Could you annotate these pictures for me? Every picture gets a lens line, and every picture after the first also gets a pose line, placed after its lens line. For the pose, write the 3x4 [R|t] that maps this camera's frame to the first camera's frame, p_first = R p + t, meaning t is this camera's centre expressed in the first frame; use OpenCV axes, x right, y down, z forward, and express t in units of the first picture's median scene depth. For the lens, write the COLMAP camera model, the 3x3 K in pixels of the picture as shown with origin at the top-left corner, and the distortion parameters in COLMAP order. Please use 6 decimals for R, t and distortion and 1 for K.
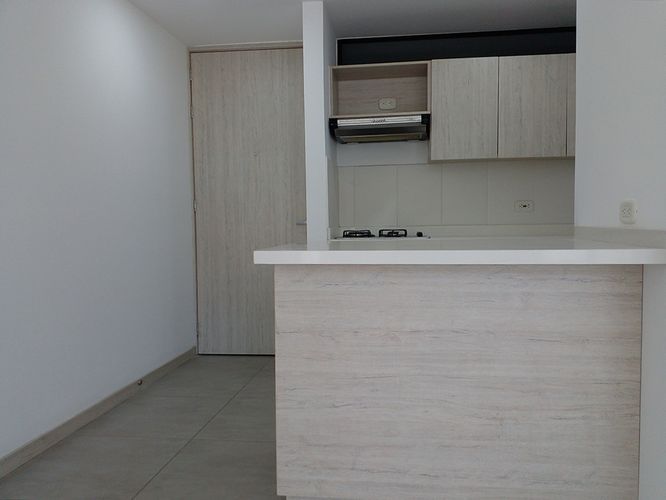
lens RADIAL K [[544.1, 0, 333.0], [0, 544.1, 250.0], [0, 0, 1]] dist [0.127932, -0.200813]
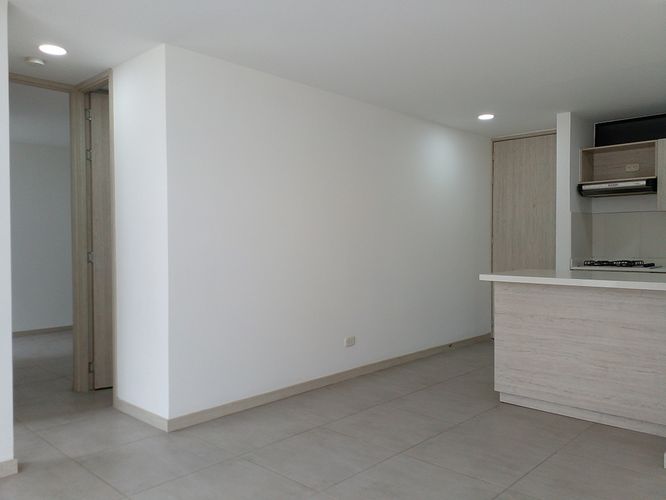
lens RADIAL K [[522.6, 0, 333.0], [0, 522.6, 250.0], [0, 0, 1]] dist [-0.009303, -0.004194]
pose [[0.804604, 0.020302, -0.593464, 0.477015], [-0.034904, 0.999304, -0.013137, -0.035994], [0.592785, 0.031284, 0.804753, -0.814982]]
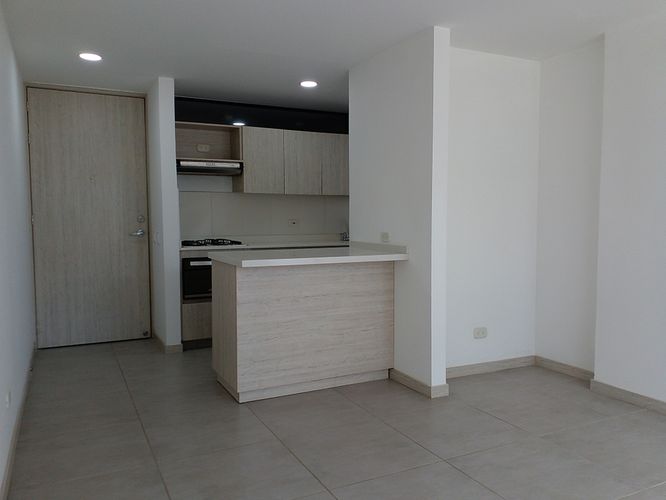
lens RADIAL K [[544.1, 0, 333.0], [0, 544.1, 250.0], [0, 0, 1]] dist [0.127932, -0.200813]
pose [[0.835701, -0.026307, 0.548554, -0.689133], [0.021585, 0.999654, 0.015056, -0.041799], [-0.548761, -0.000742, 0.835979, -0.585597]]
